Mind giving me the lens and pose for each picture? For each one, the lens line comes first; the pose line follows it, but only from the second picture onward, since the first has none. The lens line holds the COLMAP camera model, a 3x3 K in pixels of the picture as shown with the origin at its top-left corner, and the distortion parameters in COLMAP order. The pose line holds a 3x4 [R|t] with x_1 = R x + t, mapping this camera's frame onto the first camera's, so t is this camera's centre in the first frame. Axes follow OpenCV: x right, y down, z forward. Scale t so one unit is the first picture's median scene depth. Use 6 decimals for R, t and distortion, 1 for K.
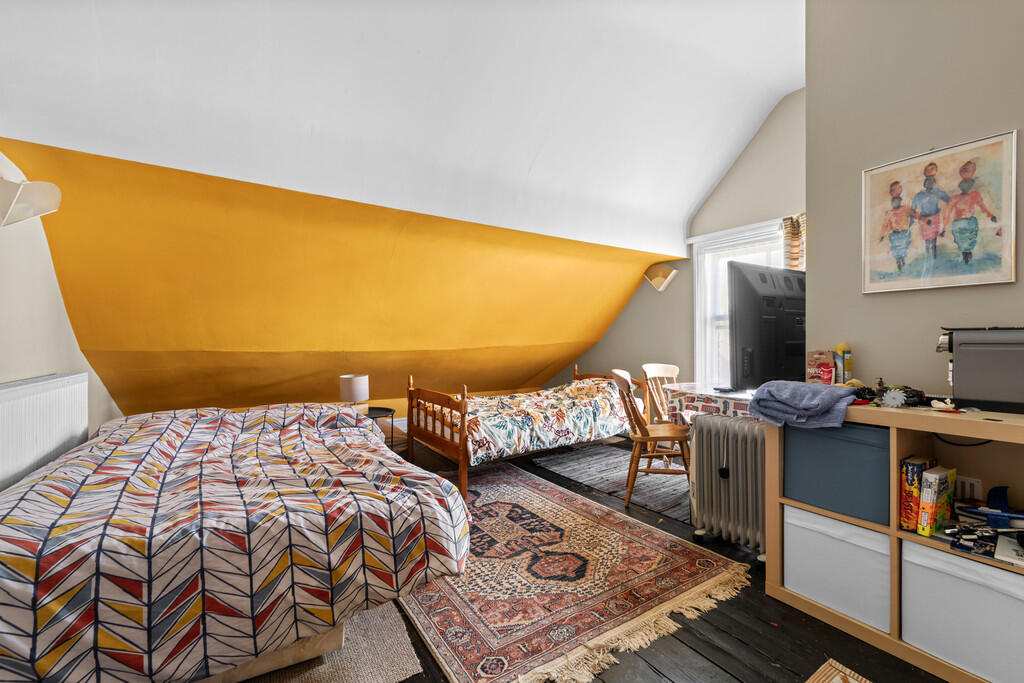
lens RADIAL K [[424.3, 0, 509.5], [0, 424.3, 338.9], [0, 0, 1]] dist [0.001776, -0.000936]
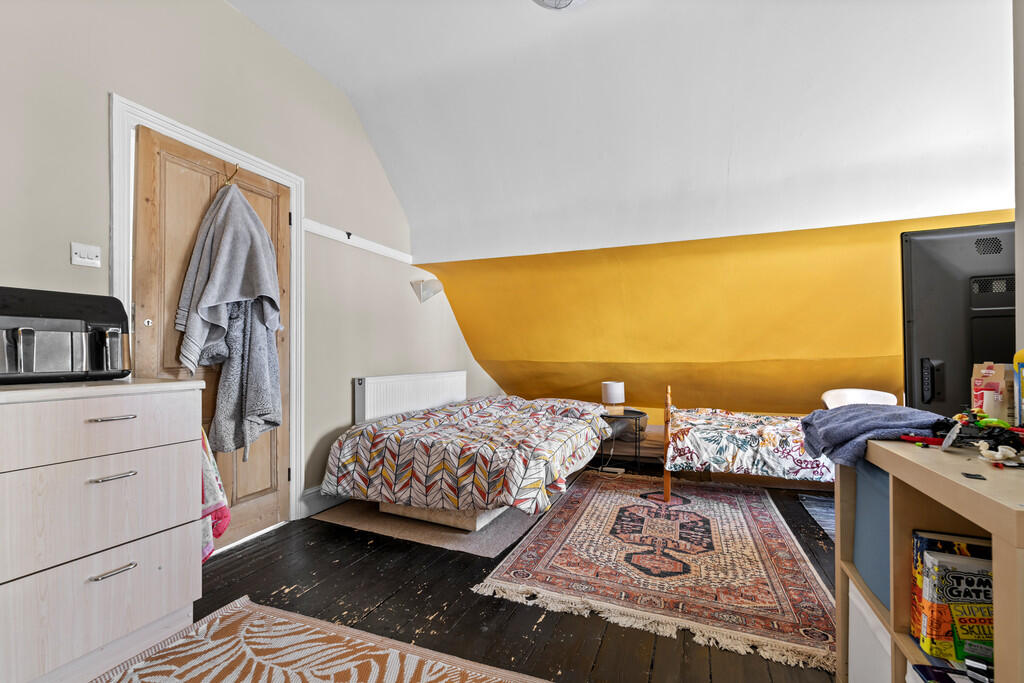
lens RADIAL K [[424.3, 0, 507.7], [0, 424.3, 351.1], [0, 0, 1]] dist [0.001776, -0.000936]
pose [[0.573119, -0.011349, -0.819394, 0.726642], [0.004404, 0.999932, -0.010769, 0.013854], [0.819460, 0.002564, 0.573130, 0.082237]]
